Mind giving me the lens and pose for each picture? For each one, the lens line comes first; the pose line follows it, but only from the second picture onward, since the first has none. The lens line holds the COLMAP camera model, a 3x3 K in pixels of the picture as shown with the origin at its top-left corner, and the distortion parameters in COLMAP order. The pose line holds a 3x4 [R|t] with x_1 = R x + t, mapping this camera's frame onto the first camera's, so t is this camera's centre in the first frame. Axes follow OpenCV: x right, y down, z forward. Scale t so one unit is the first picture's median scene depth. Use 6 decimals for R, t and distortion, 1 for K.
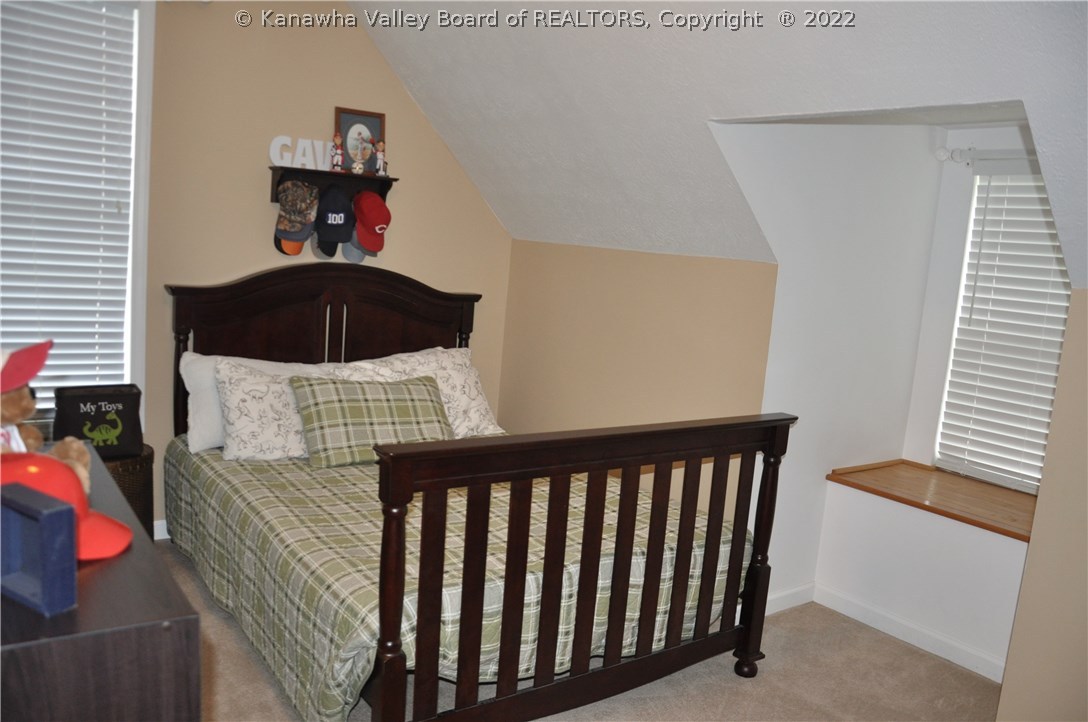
lens RADIAL K [[862.6, 0, 563.1], [0, 862.6, 381.5], [0, 0, 1]] dist [-0.155255, 0.109233]
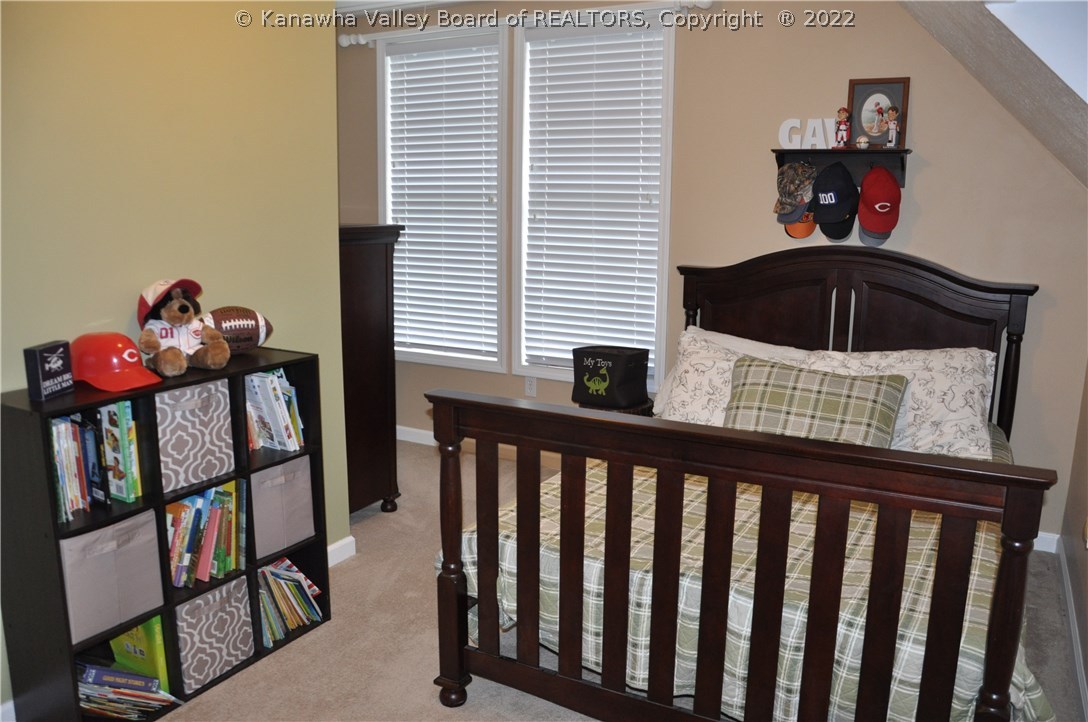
lens RADIAL K [[862.6, 0, 563.1], [0, 862.6, 381.5], [0, 0, 1]] dist [-0.155255, 0.109233]
pose [[0.420428, 0.111515, -0.900447, 0.494532], [-0.116618, 0.990829, 0.068258, -0.019512], [0.899801, 0.076311, 0.429576, 0.352527]]
